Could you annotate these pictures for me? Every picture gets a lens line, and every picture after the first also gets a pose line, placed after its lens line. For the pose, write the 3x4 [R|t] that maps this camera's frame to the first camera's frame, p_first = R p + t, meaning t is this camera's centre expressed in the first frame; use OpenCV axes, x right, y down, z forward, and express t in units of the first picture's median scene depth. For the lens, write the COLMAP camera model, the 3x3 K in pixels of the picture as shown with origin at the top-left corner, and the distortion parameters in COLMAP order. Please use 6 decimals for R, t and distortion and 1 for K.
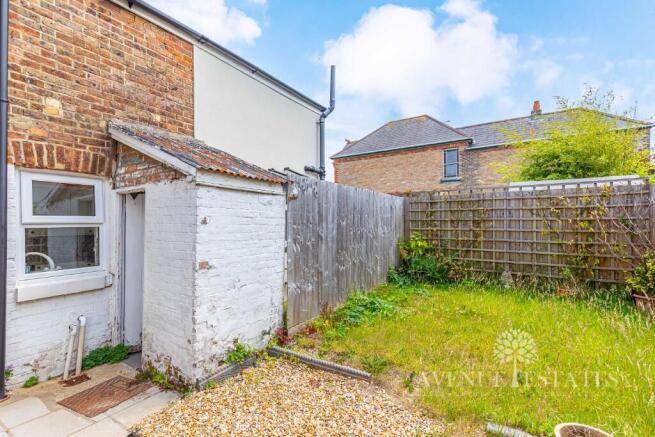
lens RADIAL K [[294.9, 0, 327.8], [0, 294.9, 220.5], [0, 0, 1]] dist [-0.001670, 0.000244]
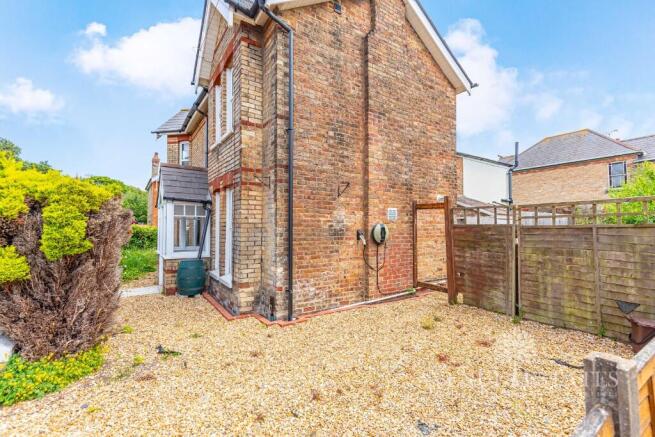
lens RADIAL K [[294.9, 0, 326.8], [0, 294.9, 215.8], [0, 0, 1]] dist [-0.001670, 0.000244]
pose [[0.913384, -0.011620, -0.406933, -0.122517], [-0.003096, 0.999365, -0.035487, -0.002508], [0.407087, 0.033673, 0.912768, -0.429134]]
